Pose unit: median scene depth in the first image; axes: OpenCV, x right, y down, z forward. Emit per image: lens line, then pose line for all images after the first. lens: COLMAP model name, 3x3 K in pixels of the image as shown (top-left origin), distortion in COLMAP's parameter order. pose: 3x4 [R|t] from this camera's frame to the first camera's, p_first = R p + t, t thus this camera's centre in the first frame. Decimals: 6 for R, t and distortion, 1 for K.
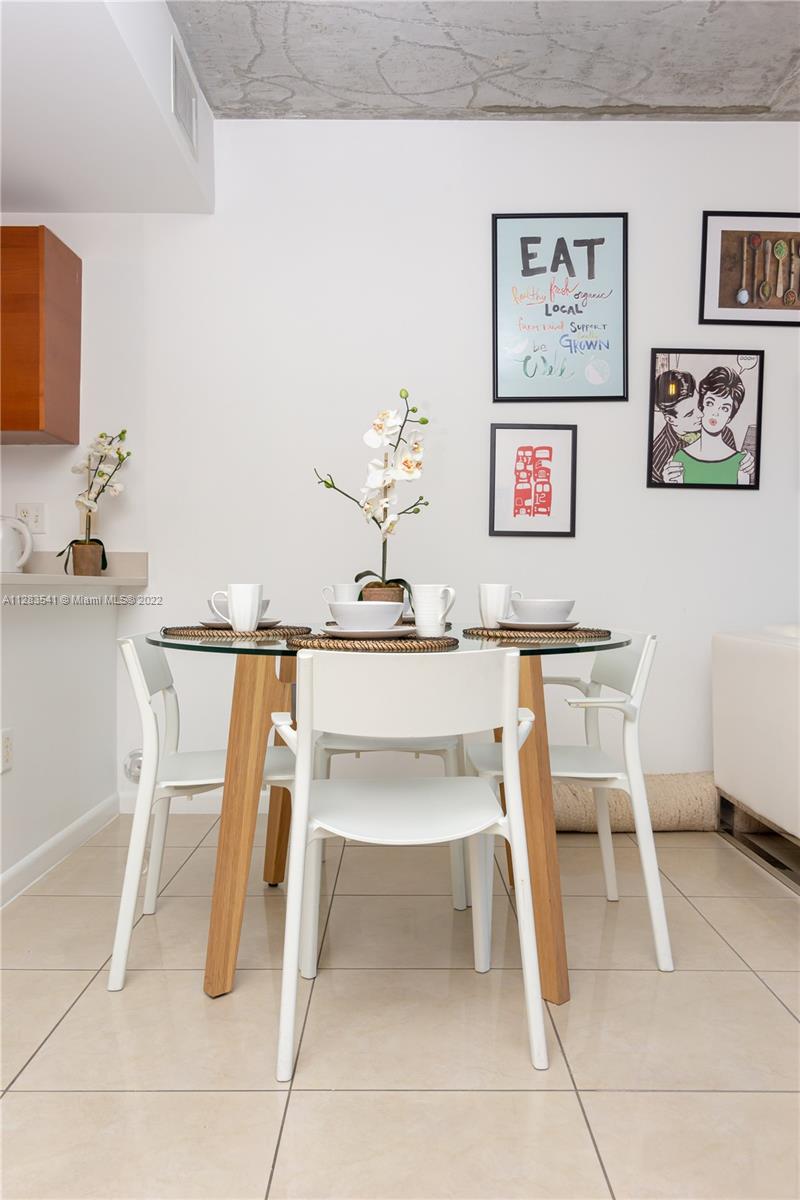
lens RADIAL K [[913.7, 0, 395.8], [0, 913.7, 601.9], [0, 0, 1]] dist [0.006366, -0.001069]
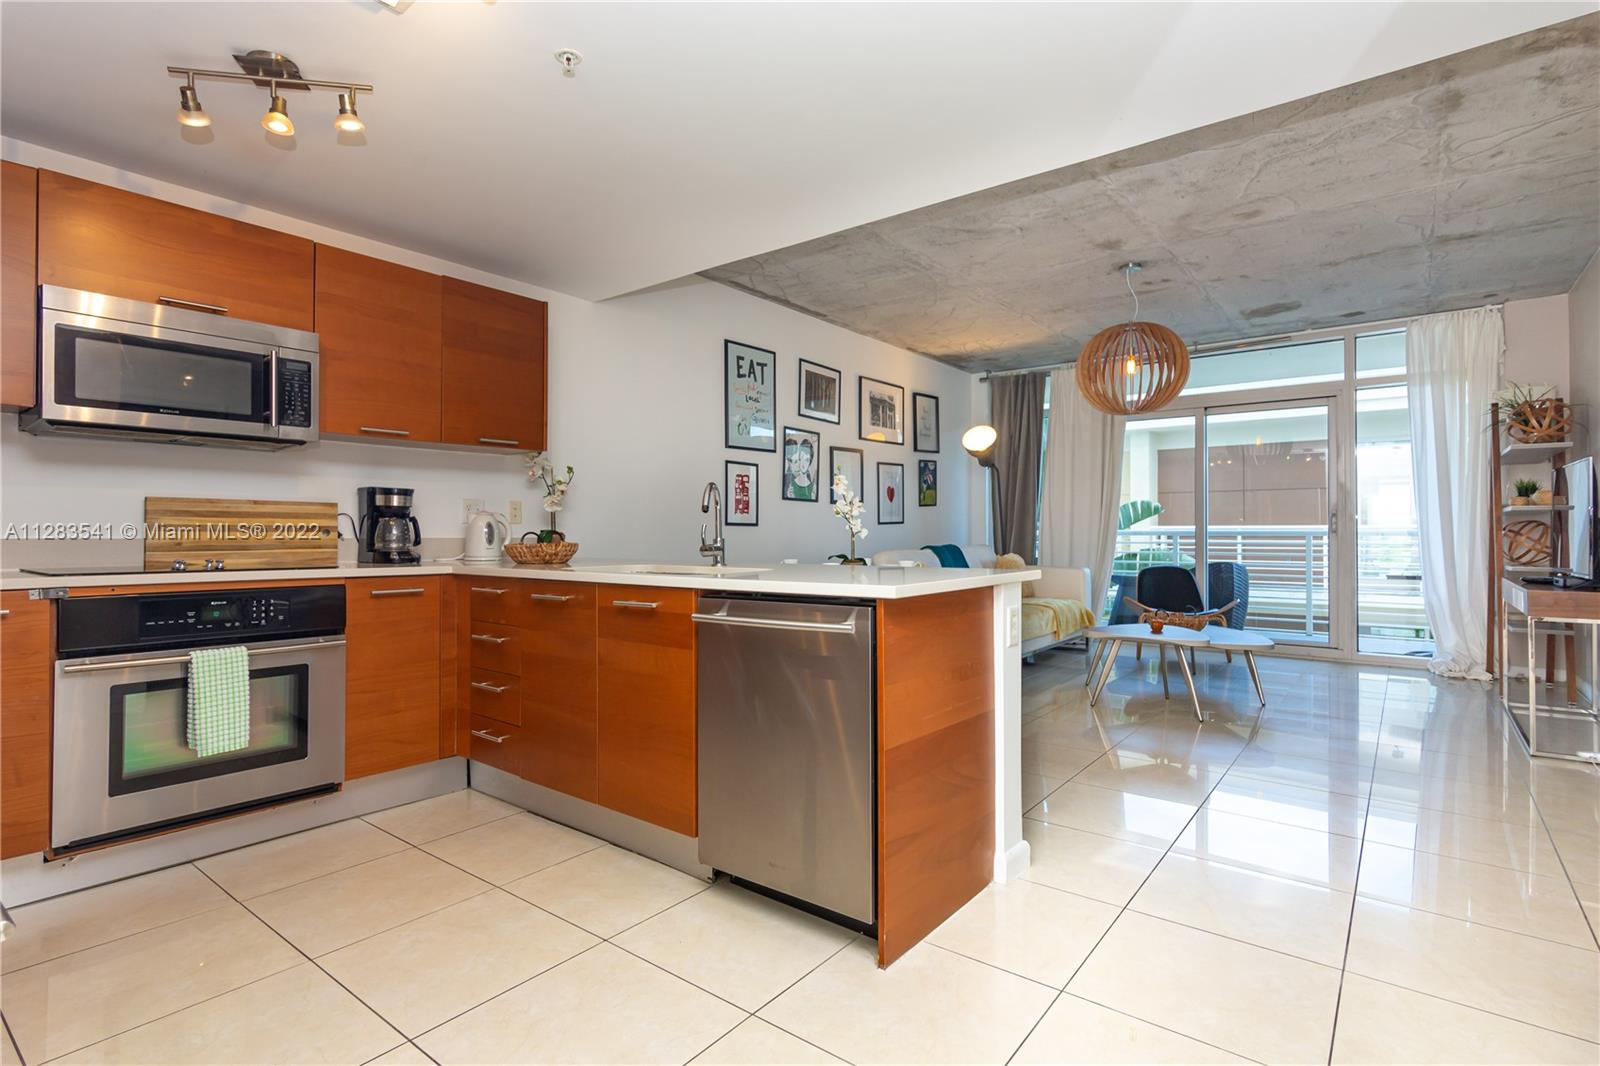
lens RADIAL K [[789.1, 0, 799.5], [0, 789.1, 525.1], [0, 0, 1]] dist [-0.002555, 0.000003]
pose [[0.610321, 0.001672, 0.792152, -0.985272], [0.016847, 0.999744, -0.015089, -0.048091], [-0.791975, 0.022554, 0.610137, -0.011846]]
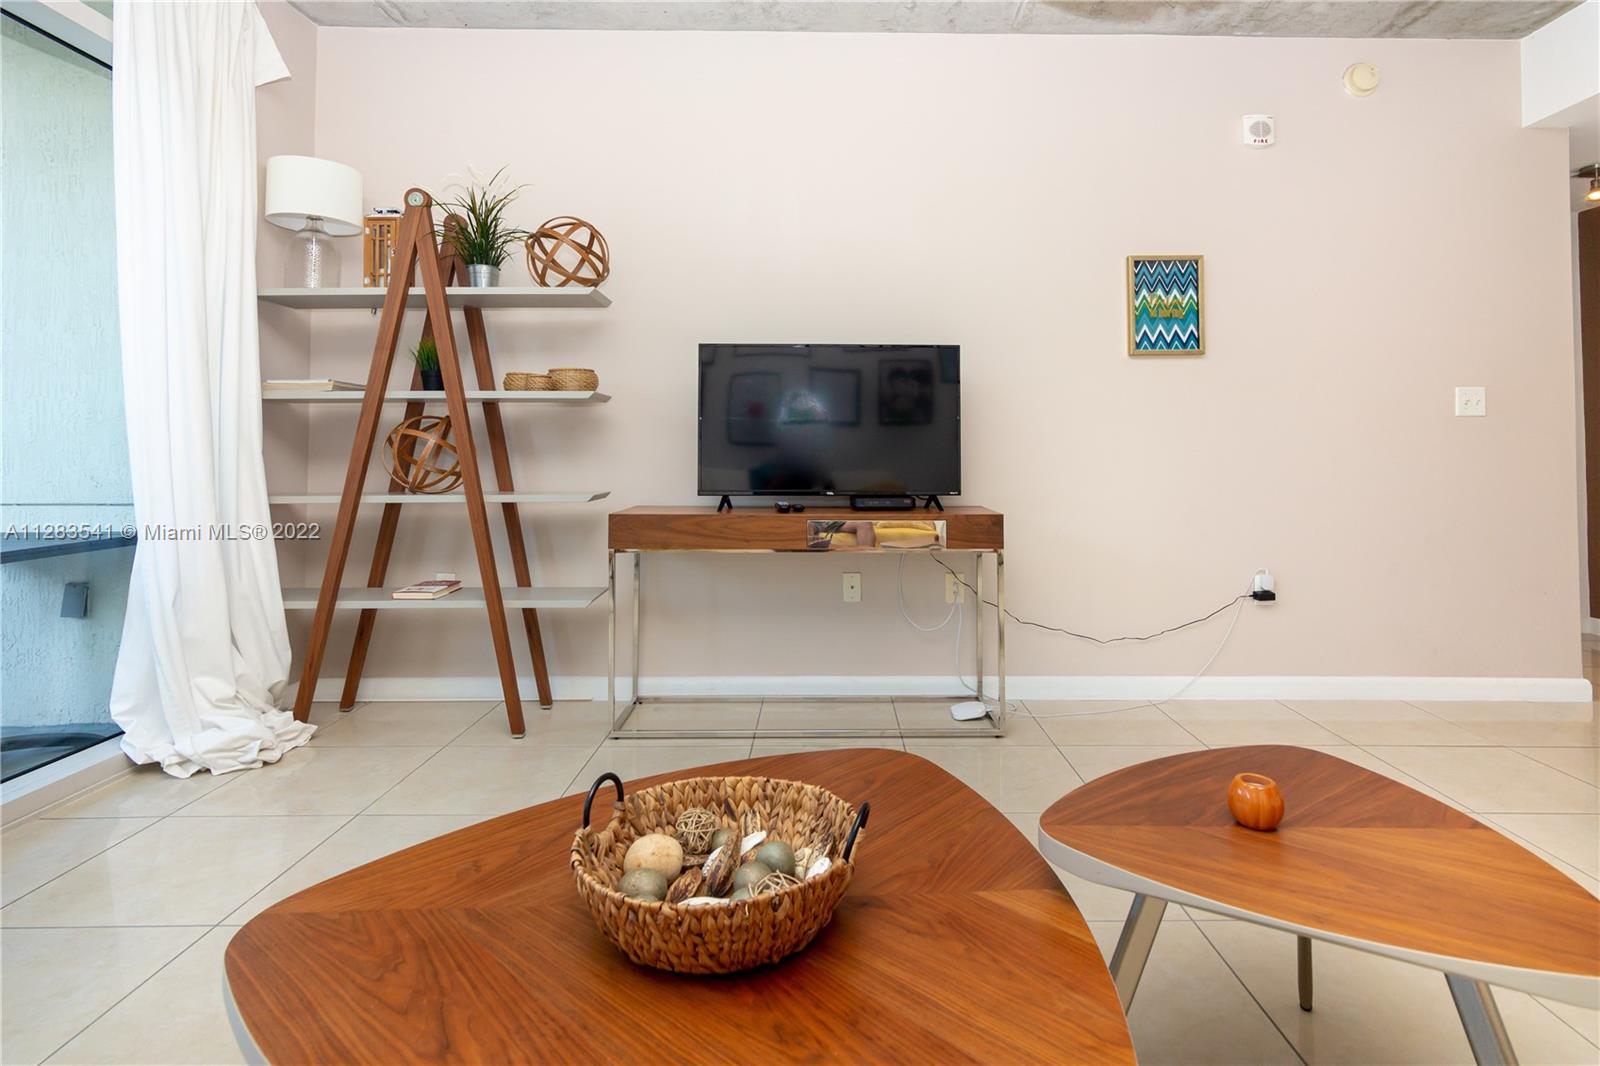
lens RADIAL K [[810.6, 0, 801.9], [0, 810.6, 416.3], [0, 0, 1]] dist [0.002467, -0.000031]
pose [[-0.999703, -0.010891, -0.021799, 0.626539], [-0.010561, 0.999829, -0.015189, -0.045597], [0.021961, -0.014954, -0.999647, 0.656921]]
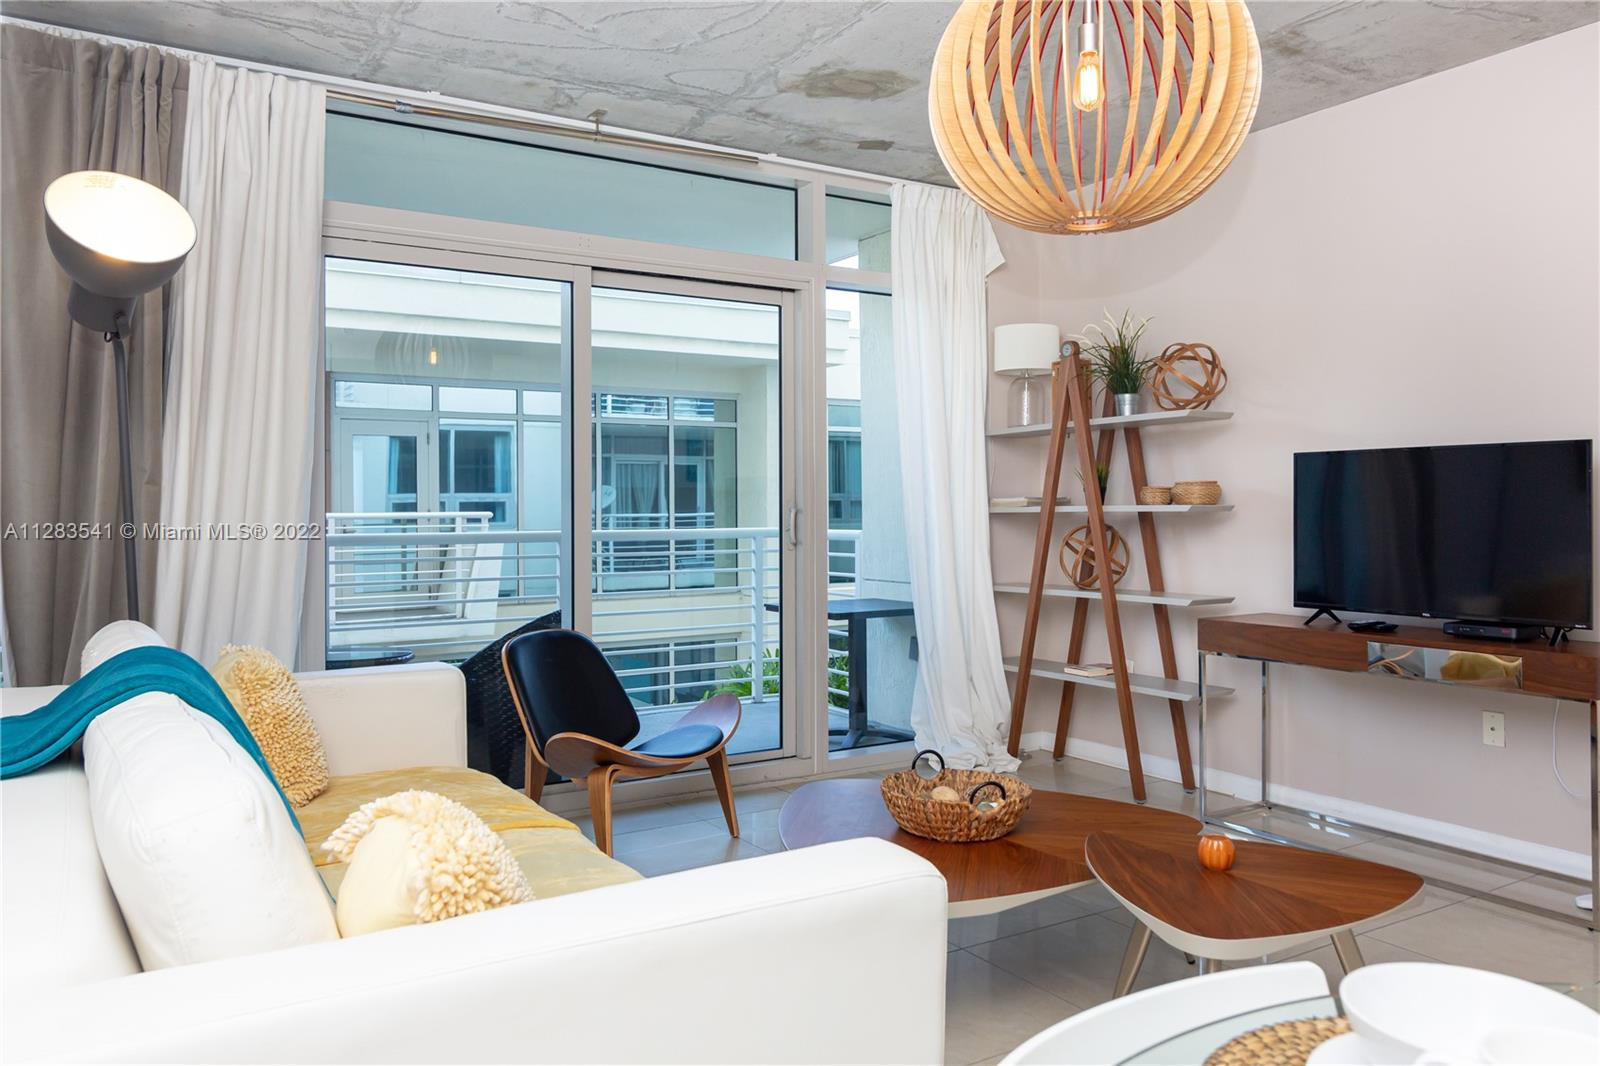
lens RADIAL K [[1152.3, 0, 800.9], [0, 1152.3, 505.4], [0, 0, 1]] dist [-0.003690, 0.000150]
pose [[-0.535377, -0.003874, 0.844604, -0.016024], [0.013966, 0.999812, 0.013438, -0.102722], [-0.844498, 0.018990, -0.535223, 0.874471]]
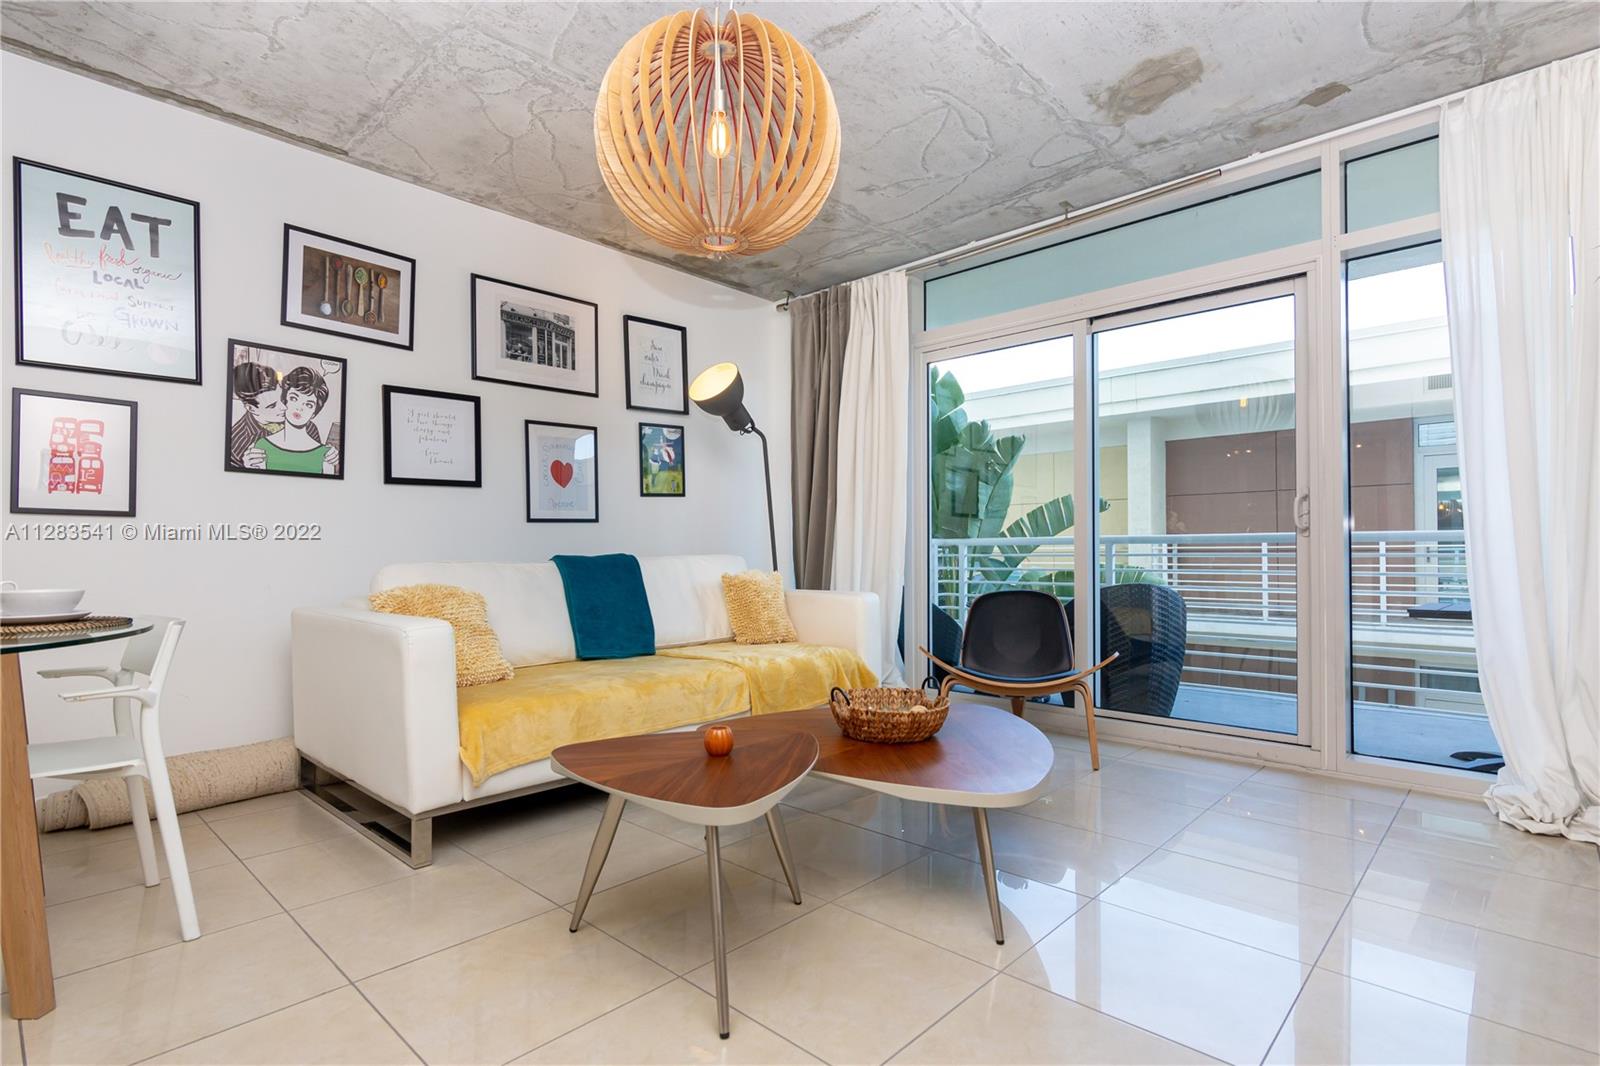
lens RADIAL K [[787.3, 0, 795.8], [0, 787.3, 546.6], [0, 0, 1]] dist [0.000083, -0.000255]
pose [[0.681951, -0.001826, 0.731395, 0.062972], [0.019037, 0.999702, -0.015253, -0.013282], [-0.731150, 0.024325, 0.681783, -0.081614]]
